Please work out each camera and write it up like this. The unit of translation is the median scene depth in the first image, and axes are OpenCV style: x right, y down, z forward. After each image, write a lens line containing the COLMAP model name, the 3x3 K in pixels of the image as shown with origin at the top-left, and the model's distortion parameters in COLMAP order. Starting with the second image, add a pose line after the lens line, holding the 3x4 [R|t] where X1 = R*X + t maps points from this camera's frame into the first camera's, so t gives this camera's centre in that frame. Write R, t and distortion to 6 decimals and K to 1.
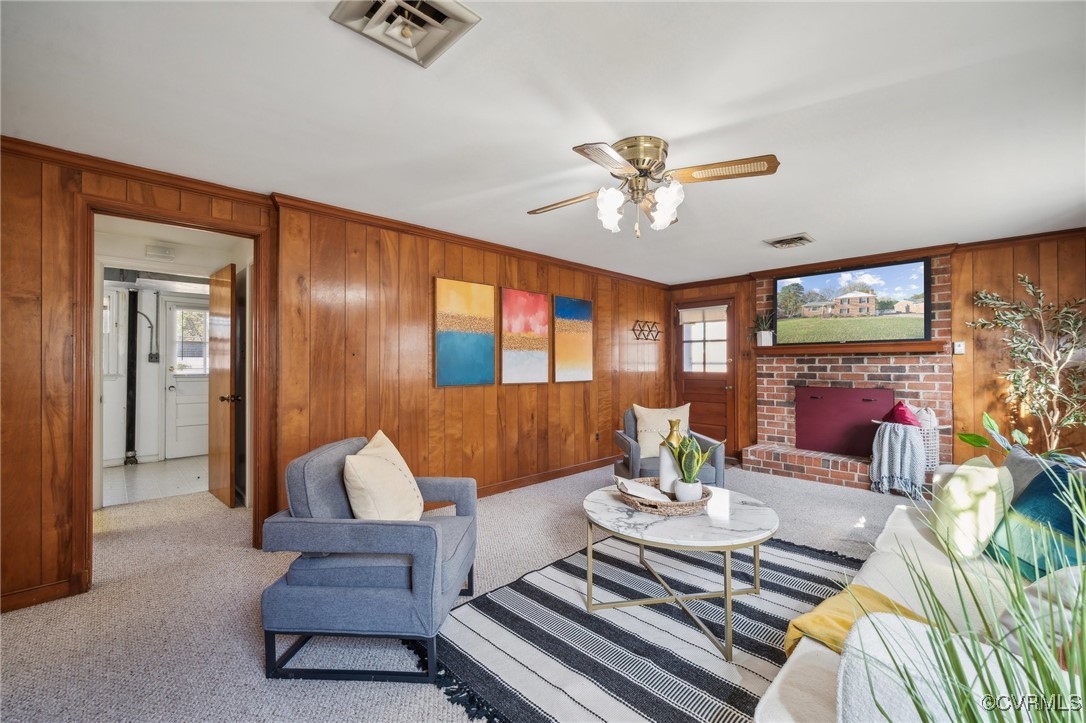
lens RADIAL K [[447.1, 0, 542.3], [0, 447.1, 358.0], [0, 0, 1]] dist [-0.001966, -0.000183]
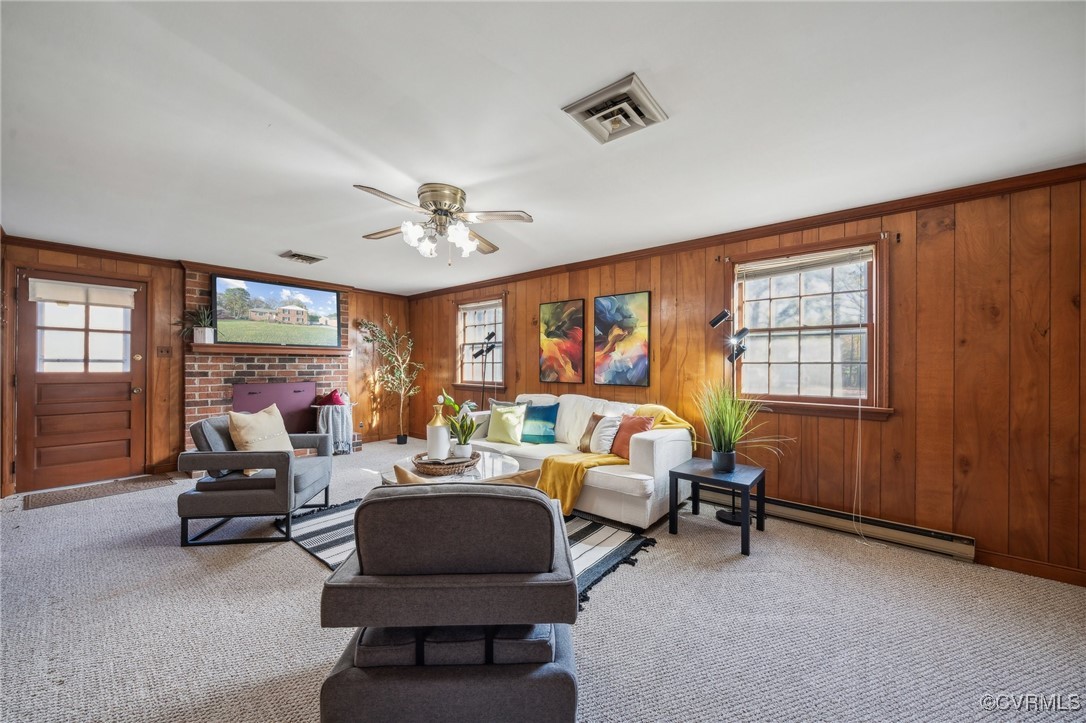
lens RADIAL K [[390.3, 0, 546.4], [0, 390.3, 362.9], [0, 0, 1]] dist [-0.000247, 0.000209]
pose [[-0.087934, 0.005392, 0.996112, -0.422865], [-0.020080, 0.999773, -0.007184, 0.006342], [-0.995924, -0.020634, -0.087806, 0.369644]]
